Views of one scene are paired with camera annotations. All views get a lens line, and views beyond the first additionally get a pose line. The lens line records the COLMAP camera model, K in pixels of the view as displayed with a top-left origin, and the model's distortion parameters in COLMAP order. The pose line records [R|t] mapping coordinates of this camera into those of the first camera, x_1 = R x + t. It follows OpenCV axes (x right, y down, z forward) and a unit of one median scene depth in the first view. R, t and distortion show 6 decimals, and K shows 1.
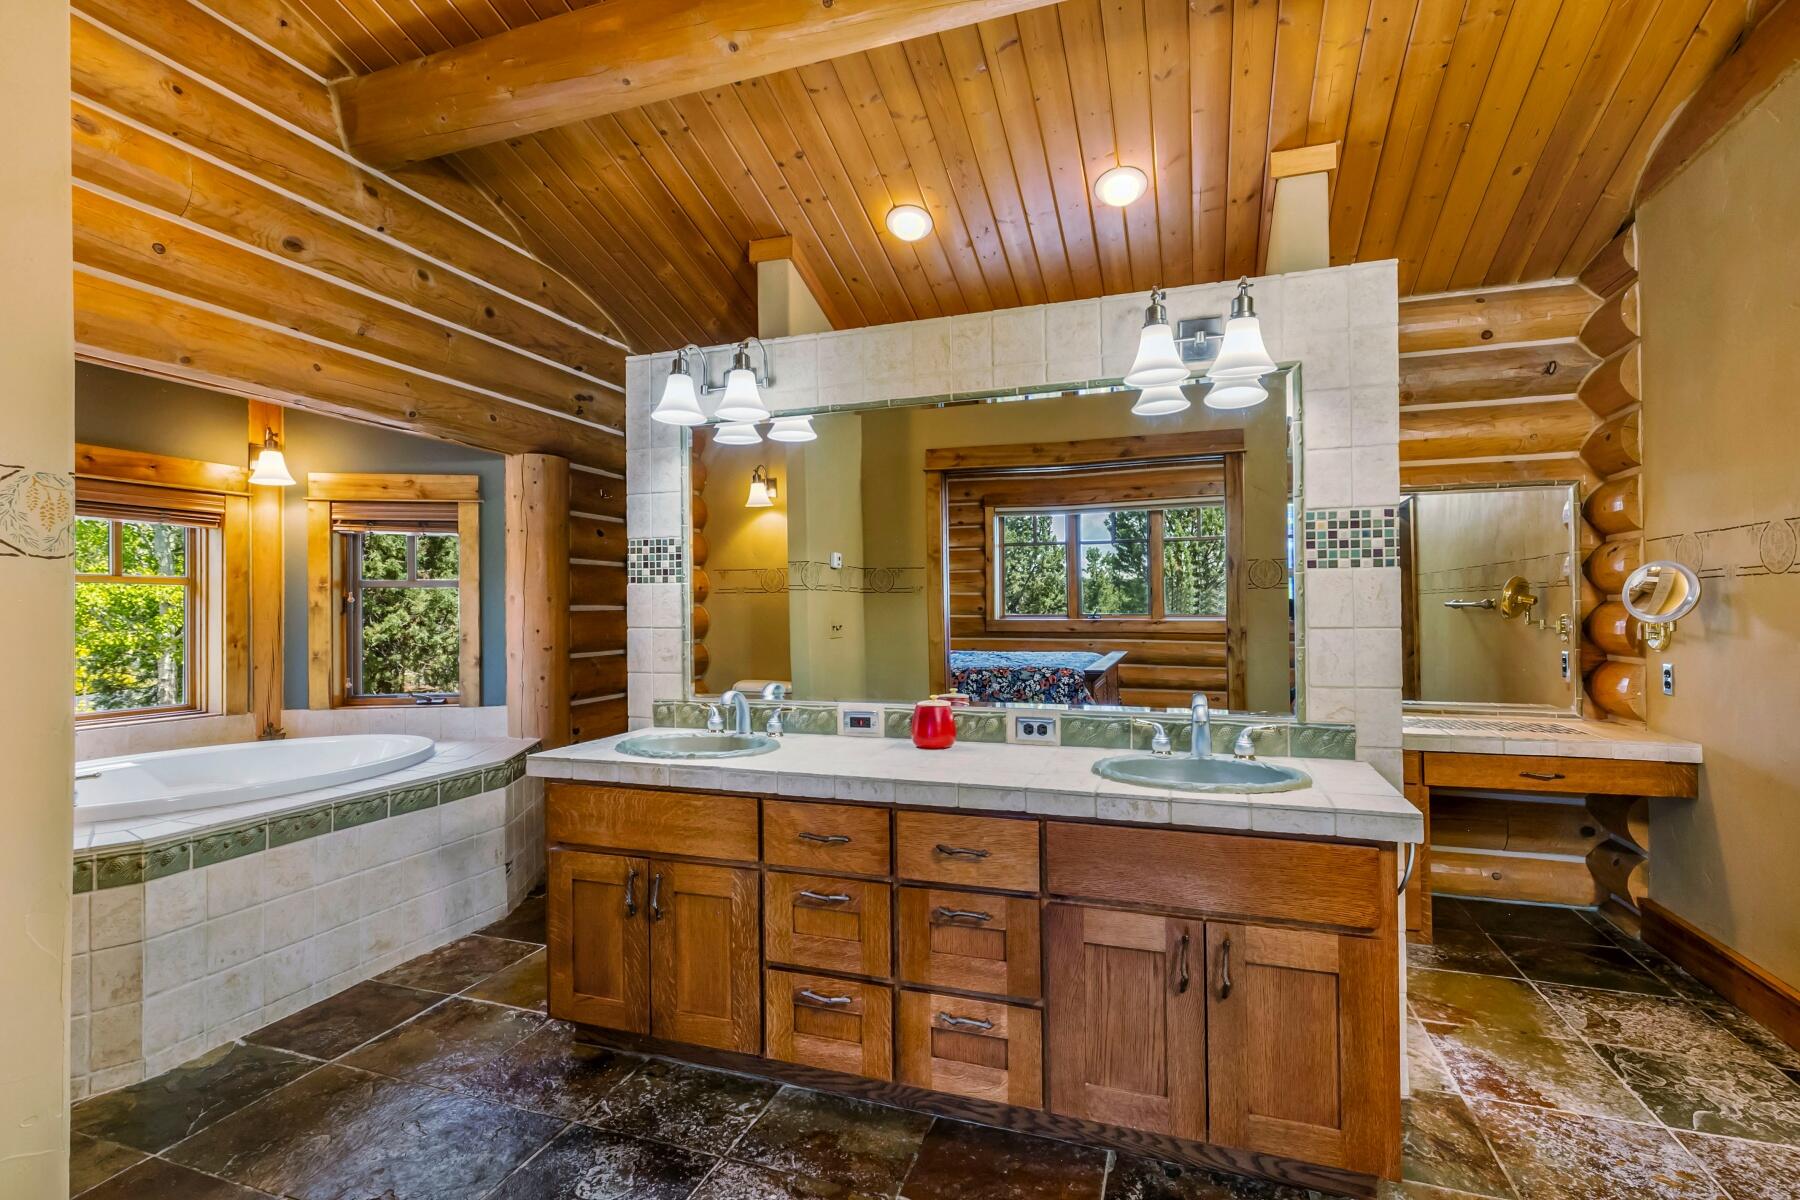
lens RADIAL K [[825.3, 0, 848.8], [0, 825.3, 603.4], [0, 0, 1]] dist [0.001315, -0.000656]
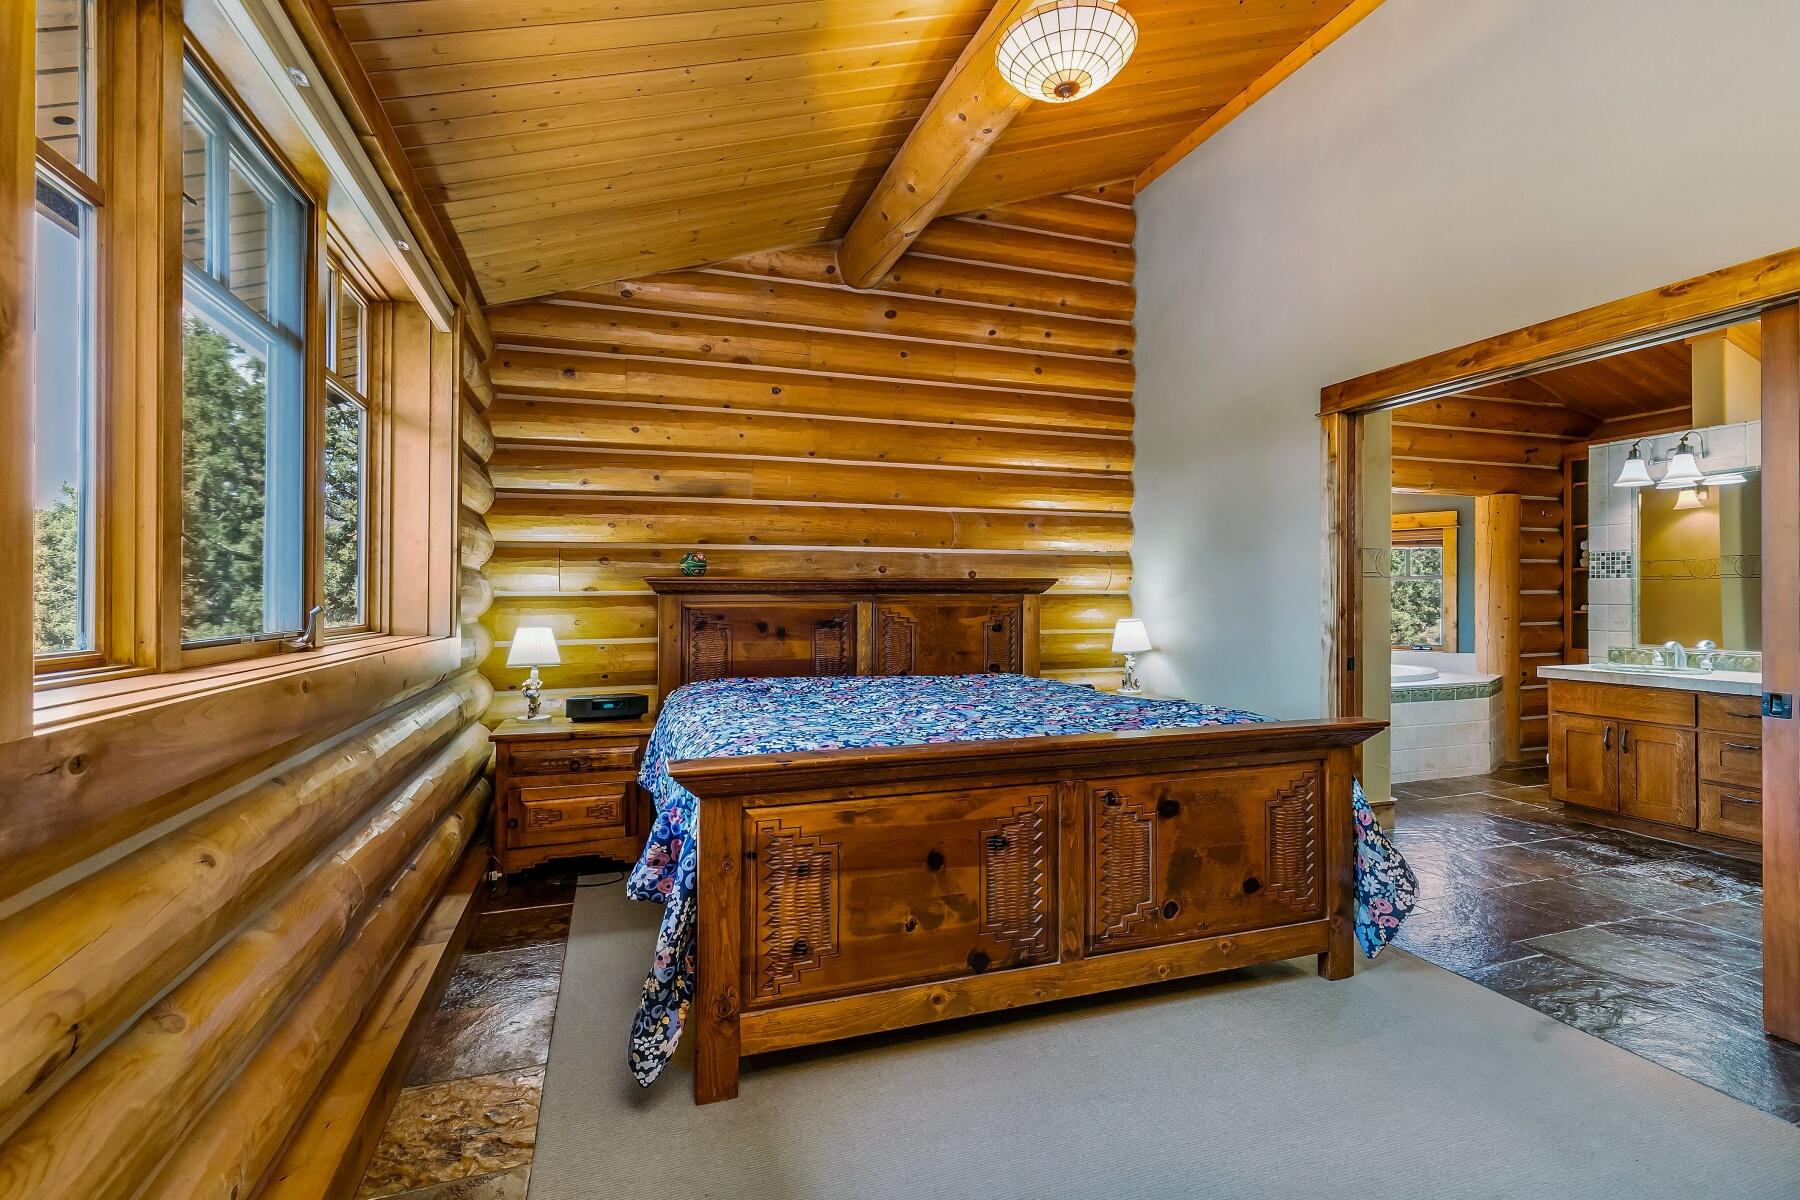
lens RADIAL K [[825.3, 0, 930.5], [0, 825.3, 601.0], [0, 0, 1]] dist [0.001315, -0.000656]
pose [[0.669550, 0.009158, -0.742711, 0.089005], [0.004727, 0.999851, 0.016591, -0.012149], [0.742752, -0.014620, 0.669407, -1.158499]]
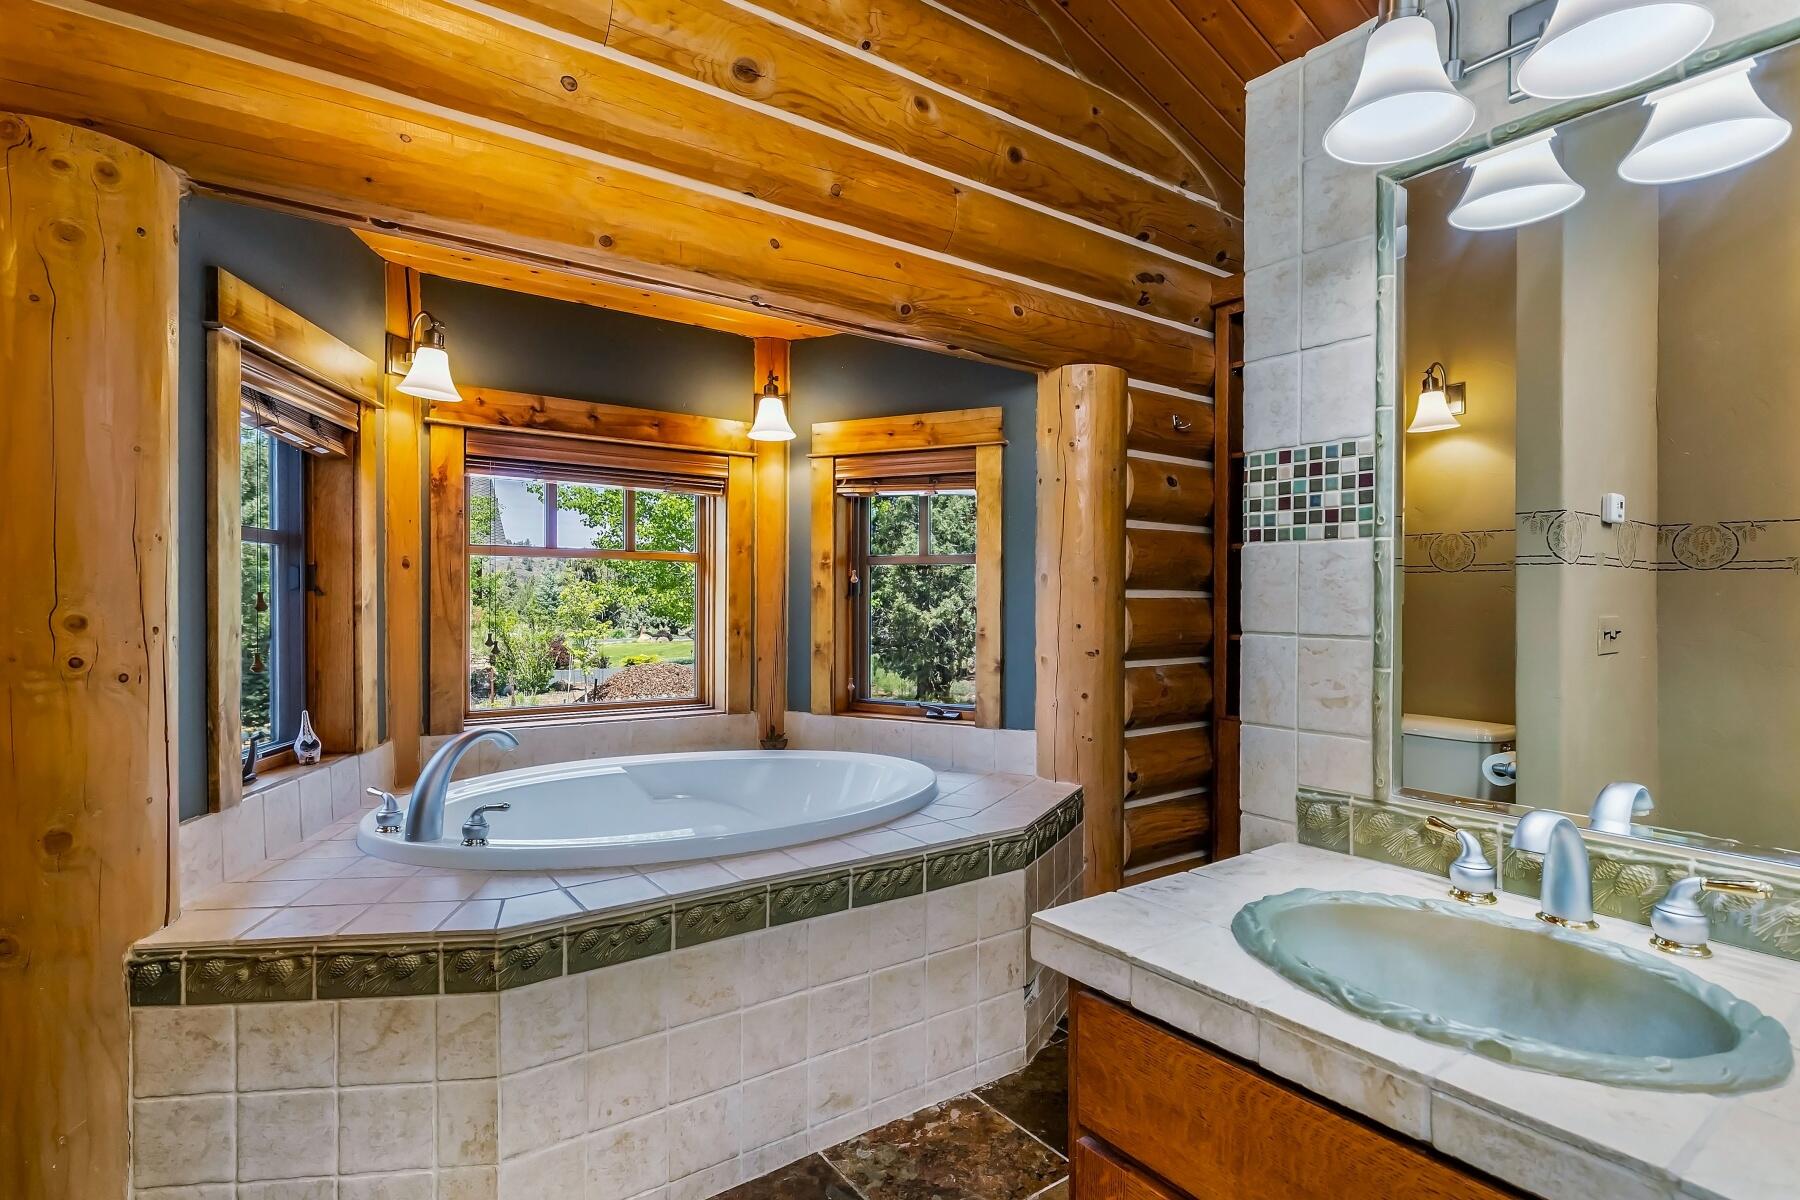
lens RADIAL K [[834.9, 0, 886.1], [0, 834.9, 600.1], [0, 0, 1]] dist [0.000490, -0.000437]
pose [[0.823590, 0.015068, -0.566985, -0.160299], [-0.008794, 0.999866, 0.013798, 0.005177], [0.567117, -0.006378, 0.823612, 0.466948]]
